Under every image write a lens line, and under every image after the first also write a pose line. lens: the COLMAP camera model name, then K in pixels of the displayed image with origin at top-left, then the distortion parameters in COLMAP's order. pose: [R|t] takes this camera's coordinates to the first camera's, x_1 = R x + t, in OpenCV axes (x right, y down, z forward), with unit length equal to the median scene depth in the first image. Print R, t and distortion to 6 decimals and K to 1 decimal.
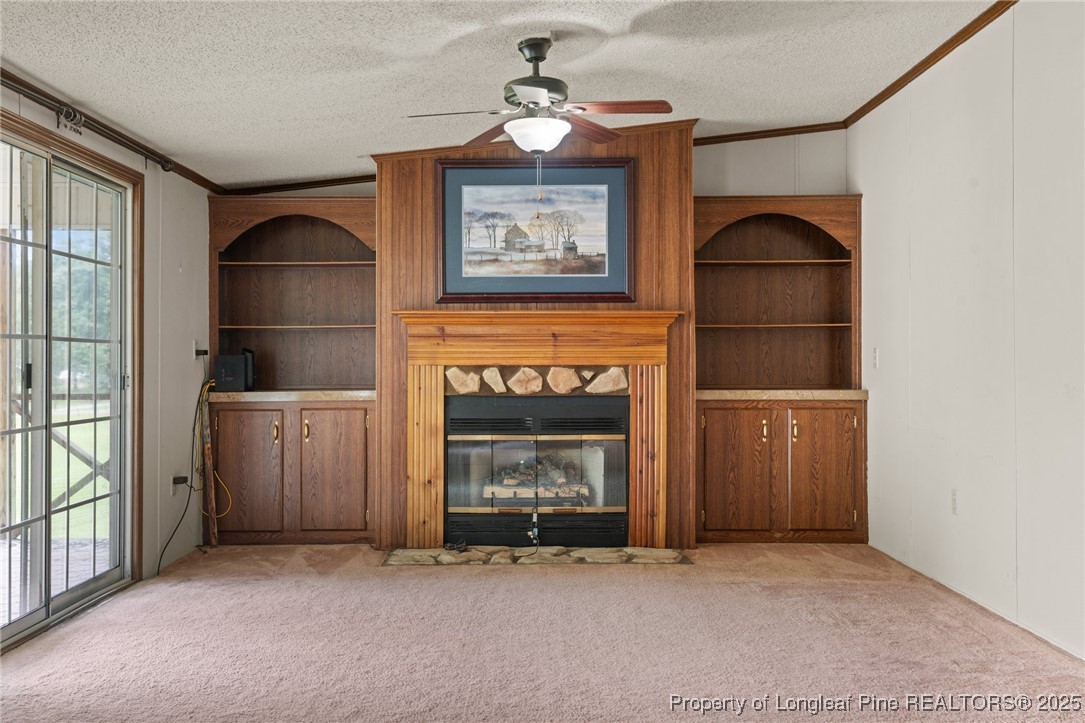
lens RADIAL K [[1089.9, 0, 541.8], [0, 1089.9, 356.2], [0, 0, 1]] dist [0.017897, 0.000000]
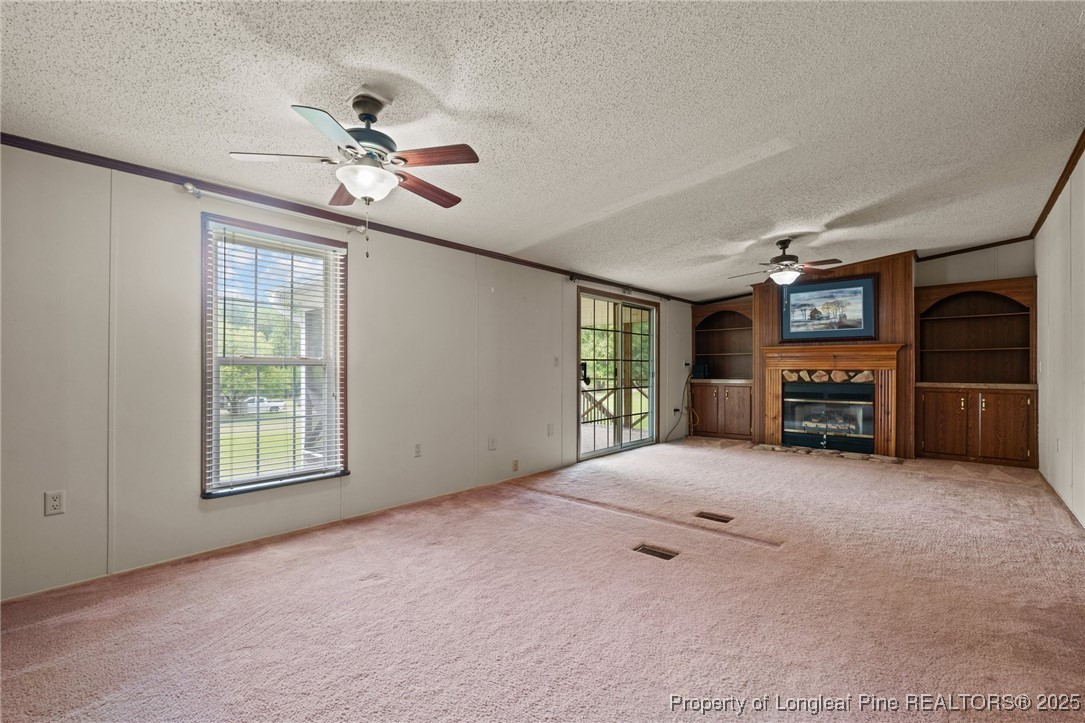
lens RADIAL K [[478.8, 0, 543.1], [0, 478.8, 366.8], [0, 0, 1]] dist [-0.004509, -0.000208]
pose [[0.750168, 0.000907, -0.661246, 0.211266], [0.001424, 0.999995, 0.002987, -0.001326], [0.661245, -0.003183, 0.750163, -0.135360]]
